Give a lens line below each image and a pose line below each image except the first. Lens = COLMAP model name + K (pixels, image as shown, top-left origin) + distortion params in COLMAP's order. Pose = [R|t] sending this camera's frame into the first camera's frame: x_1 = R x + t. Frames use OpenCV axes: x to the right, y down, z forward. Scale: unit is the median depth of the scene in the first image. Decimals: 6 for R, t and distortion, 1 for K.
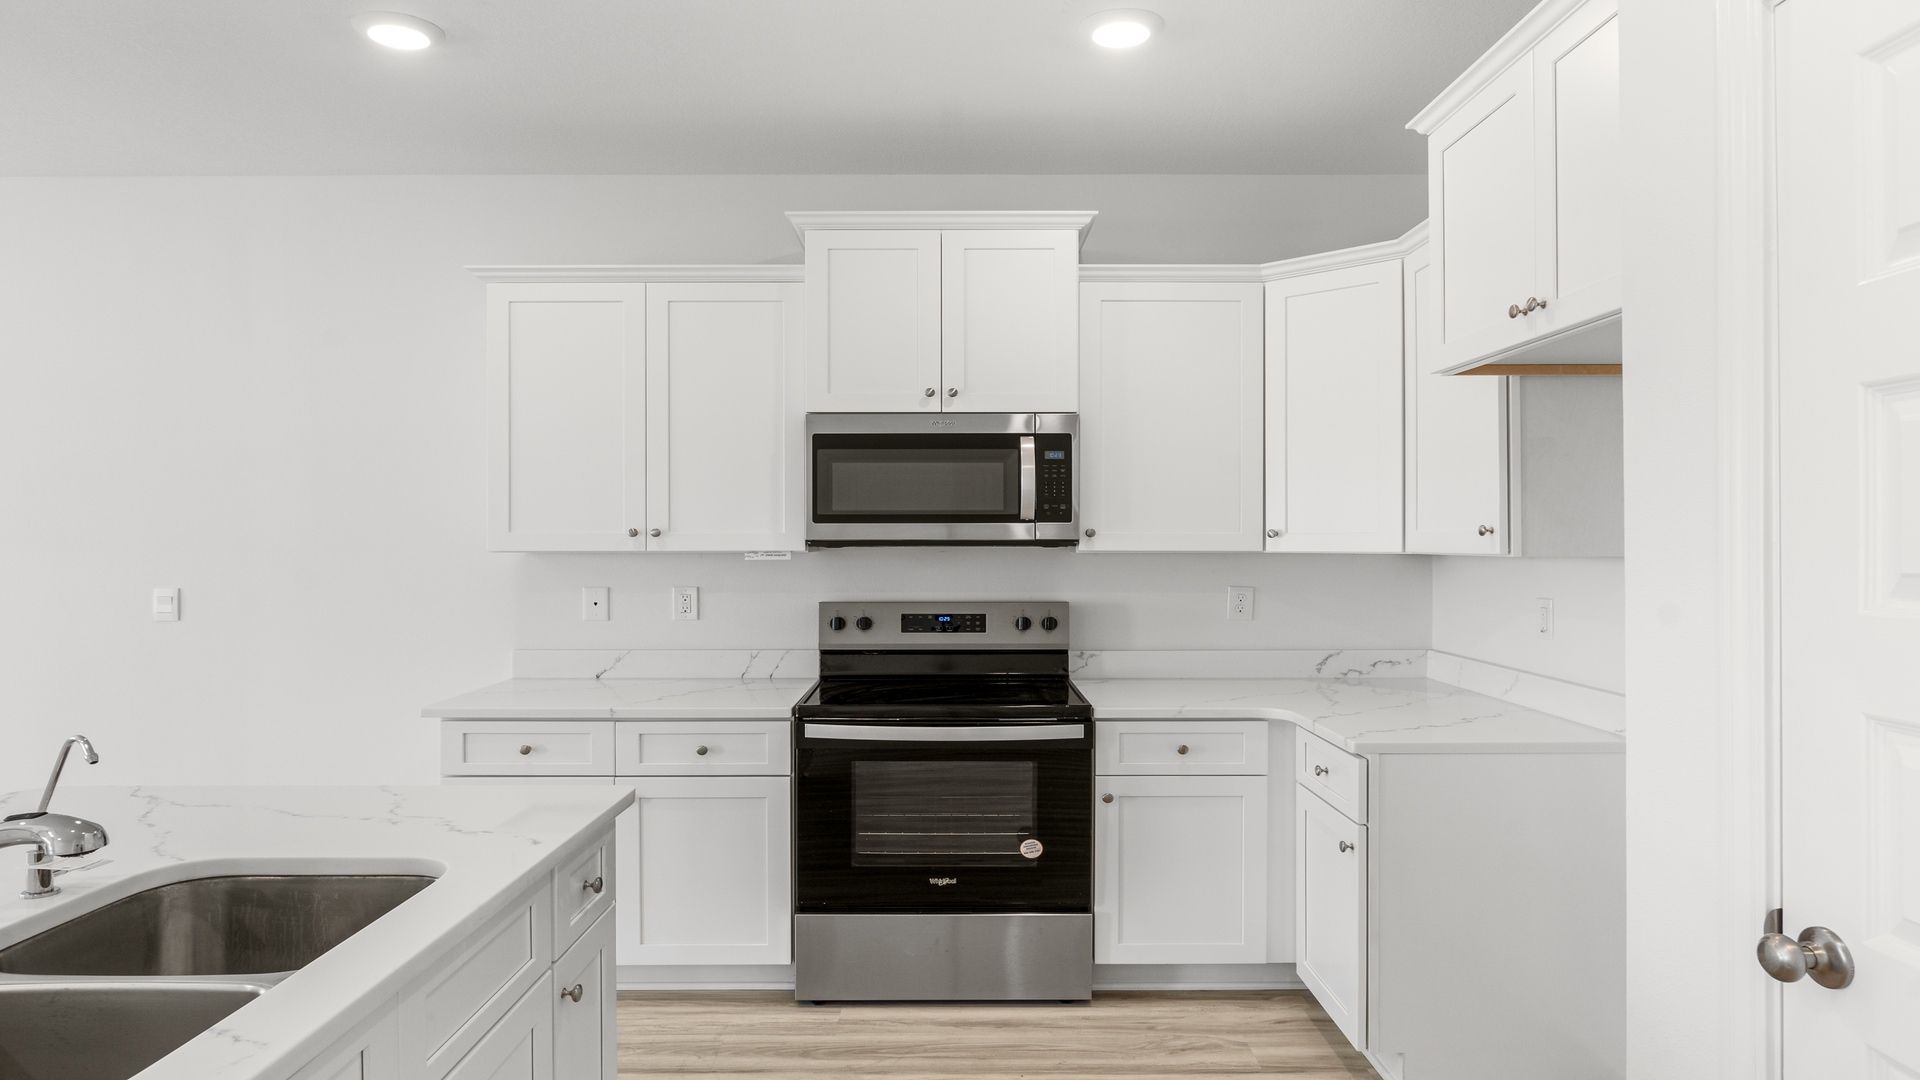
lens RADIAL K [[1137.8, 0, 959.8], [0, 1137.8, 529.6], [0, 0, 1]] dist [0.001819, 0.000171]
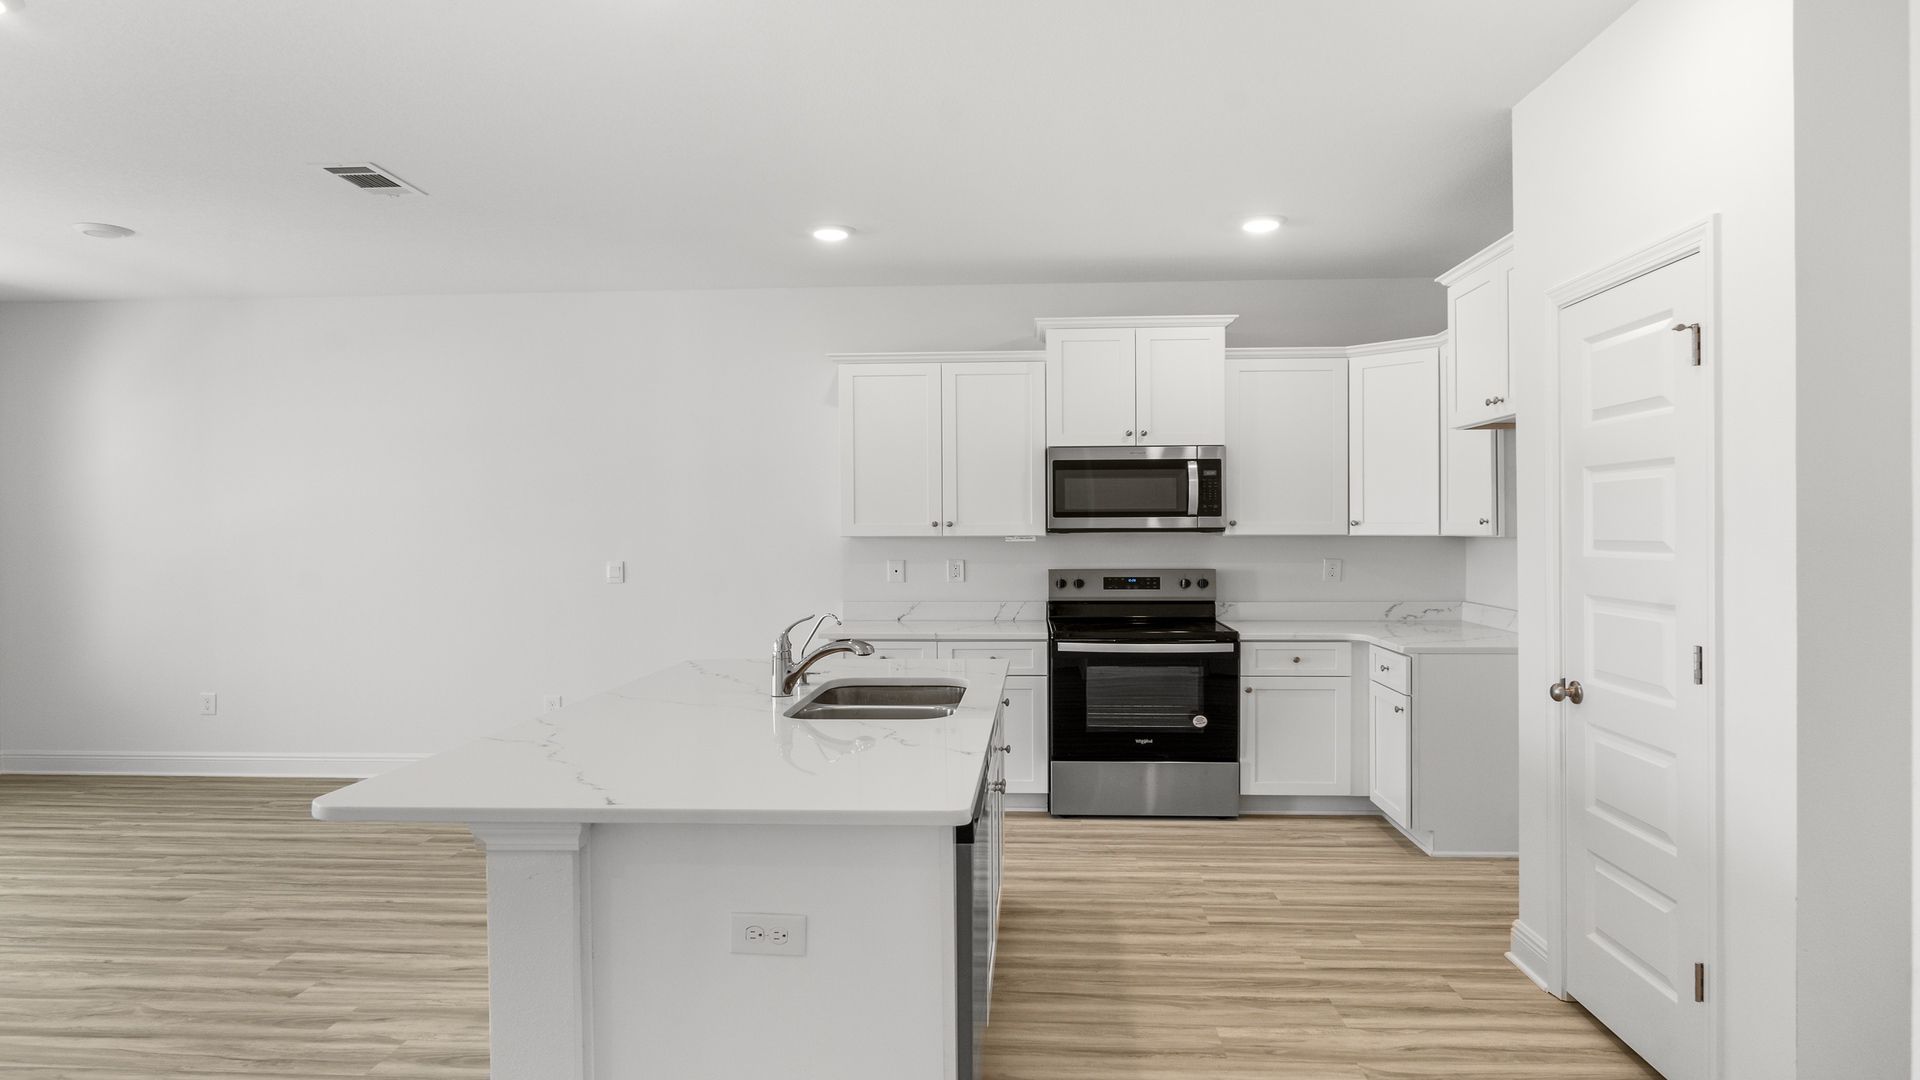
lens RADIAL K [[1137.8, 0, 959.8], [0, 1137.8, 529.6], [0, 0, 1]] dist [0.001819, 0.000171]
pose [[0.997701, -0.003767, -0.067665, -0.151532], [0.004505, 0.999932, 0.010765, -0.006674], [0.067620, -0.011045, 0.997650, -0.565058]]
